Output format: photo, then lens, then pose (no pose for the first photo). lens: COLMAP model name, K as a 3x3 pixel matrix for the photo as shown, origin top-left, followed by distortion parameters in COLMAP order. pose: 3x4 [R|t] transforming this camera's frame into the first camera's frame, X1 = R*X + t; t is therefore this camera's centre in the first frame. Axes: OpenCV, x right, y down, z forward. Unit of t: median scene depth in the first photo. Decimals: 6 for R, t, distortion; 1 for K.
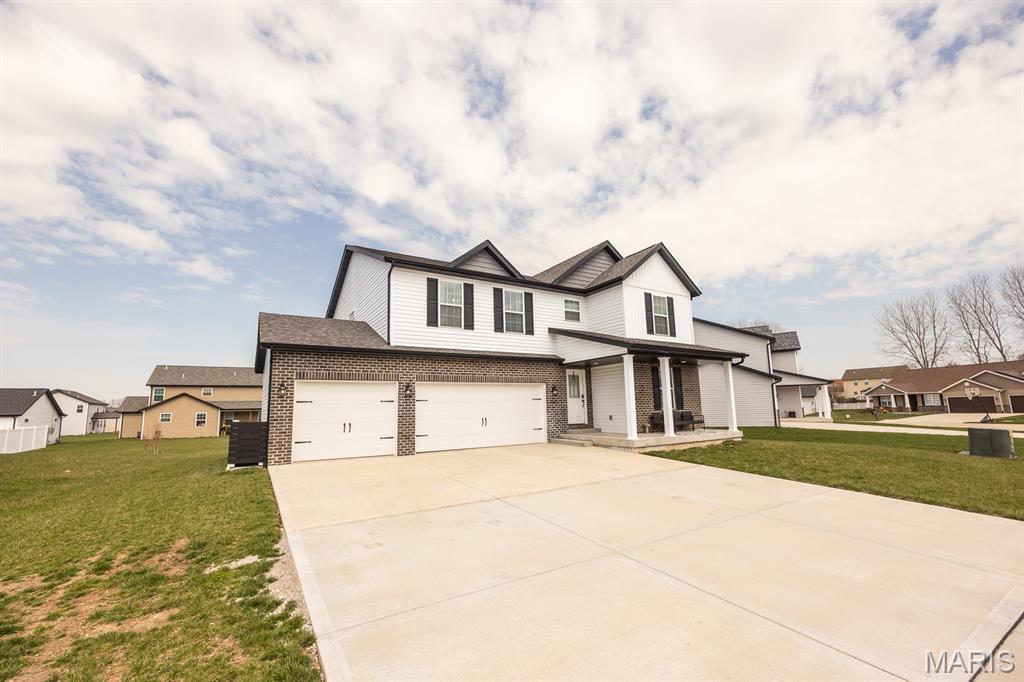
lens RADIAL K [[397.3, 0, 515.8], [0, 397.3, 348.3], [0, 0, 1]] dist [-0.001499, -0.000060]
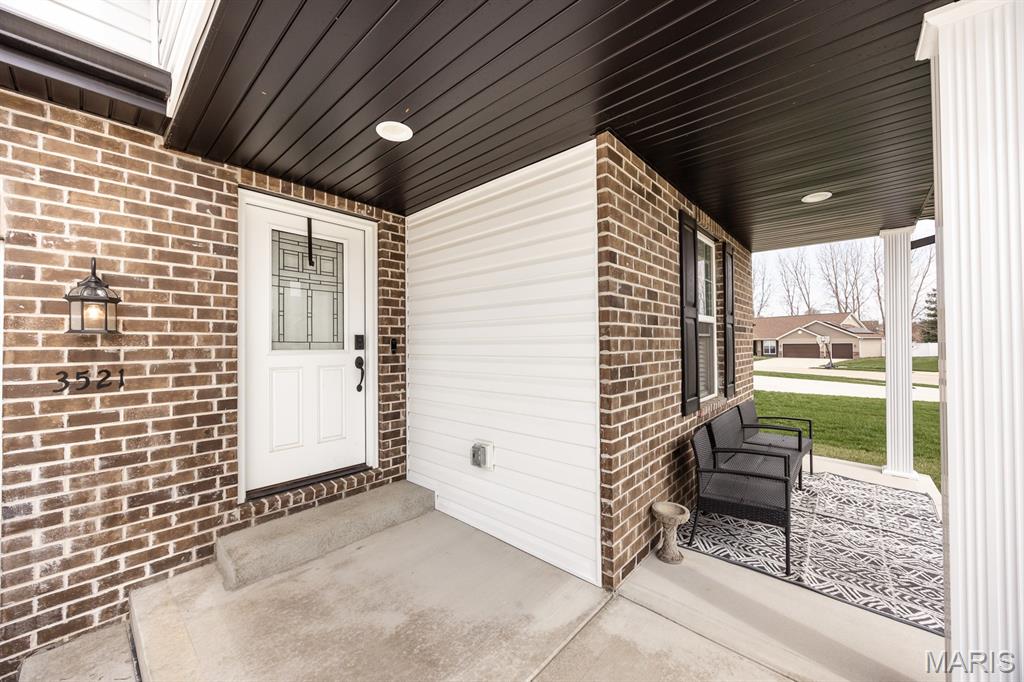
lens RADIAL K [[397.3, 0, 513.3], [0, 397.3, 340.6], [0, 0, 1]] dist [-0.001499, -0.000060]
pose [[0.958263, 0.016854, 0.285392, 0.187818], [-0.054716, 0.990619, 0.125219, 0.088922], [-0.280604, -0.135608, 0.950196, 0.772366]]
